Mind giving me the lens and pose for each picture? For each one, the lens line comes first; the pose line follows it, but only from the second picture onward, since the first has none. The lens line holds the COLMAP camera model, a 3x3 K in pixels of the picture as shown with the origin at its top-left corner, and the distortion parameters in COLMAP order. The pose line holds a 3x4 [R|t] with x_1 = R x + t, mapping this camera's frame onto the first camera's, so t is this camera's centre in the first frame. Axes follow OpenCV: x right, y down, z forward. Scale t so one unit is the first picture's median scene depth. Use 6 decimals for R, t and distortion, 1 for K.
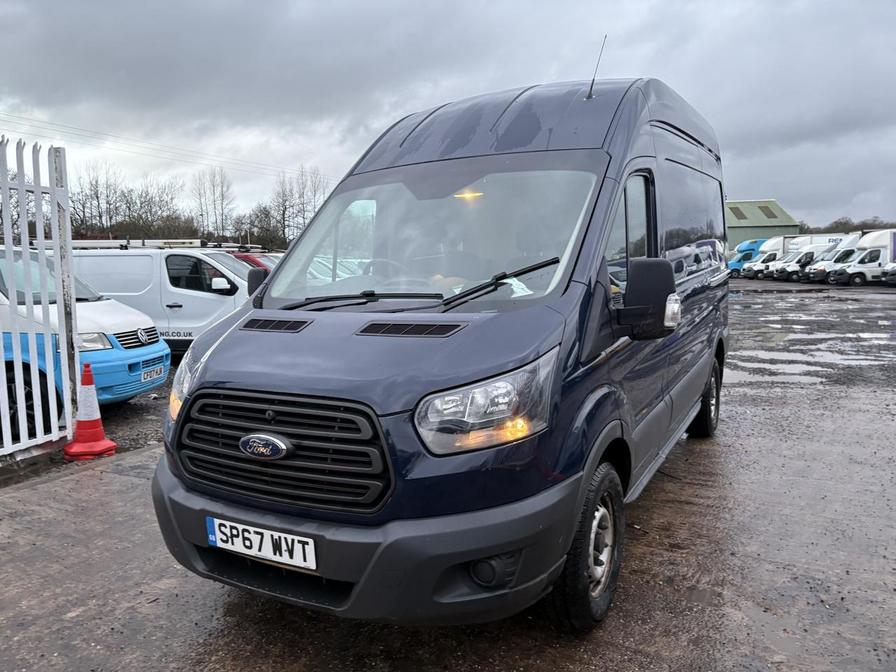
lens RADIAL K [[675.2, 0, 448.0], [0, 675.2, 336.0], [0, 0, 1]] dist [0.029832, 0.001389]
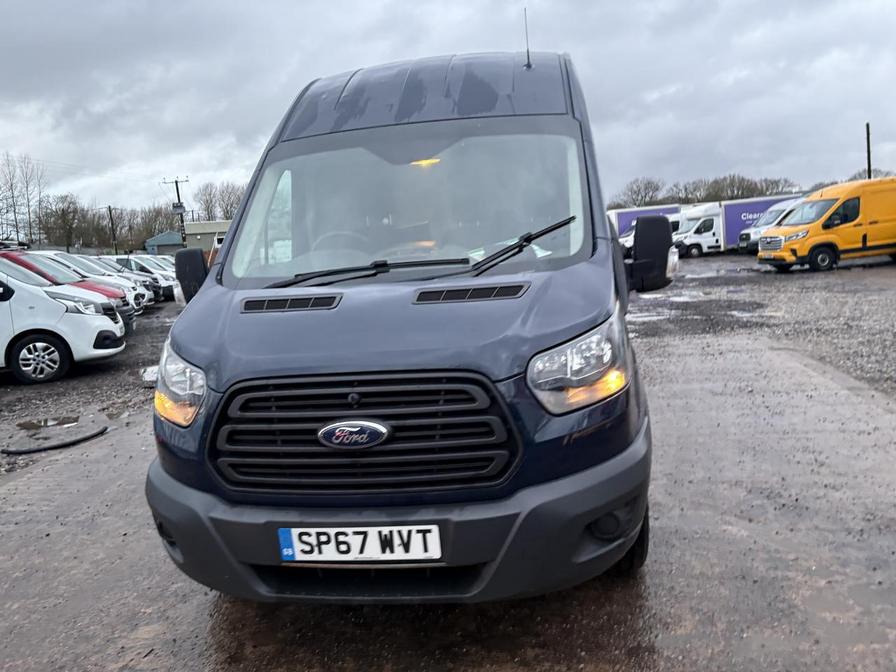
lens RADIAL K [[662.7, 0, 448.0], [0, 662.7, 336.0], [0, 0, 1]] dist [0.087245, -0.099339]
pose [[0.931470, -0.089795, 0.352562, -0.448716], [0.085182, 0.995955, 0.028611, 0.021482], [-0.353705, 0.003381, 0.935351, 0.148029]]
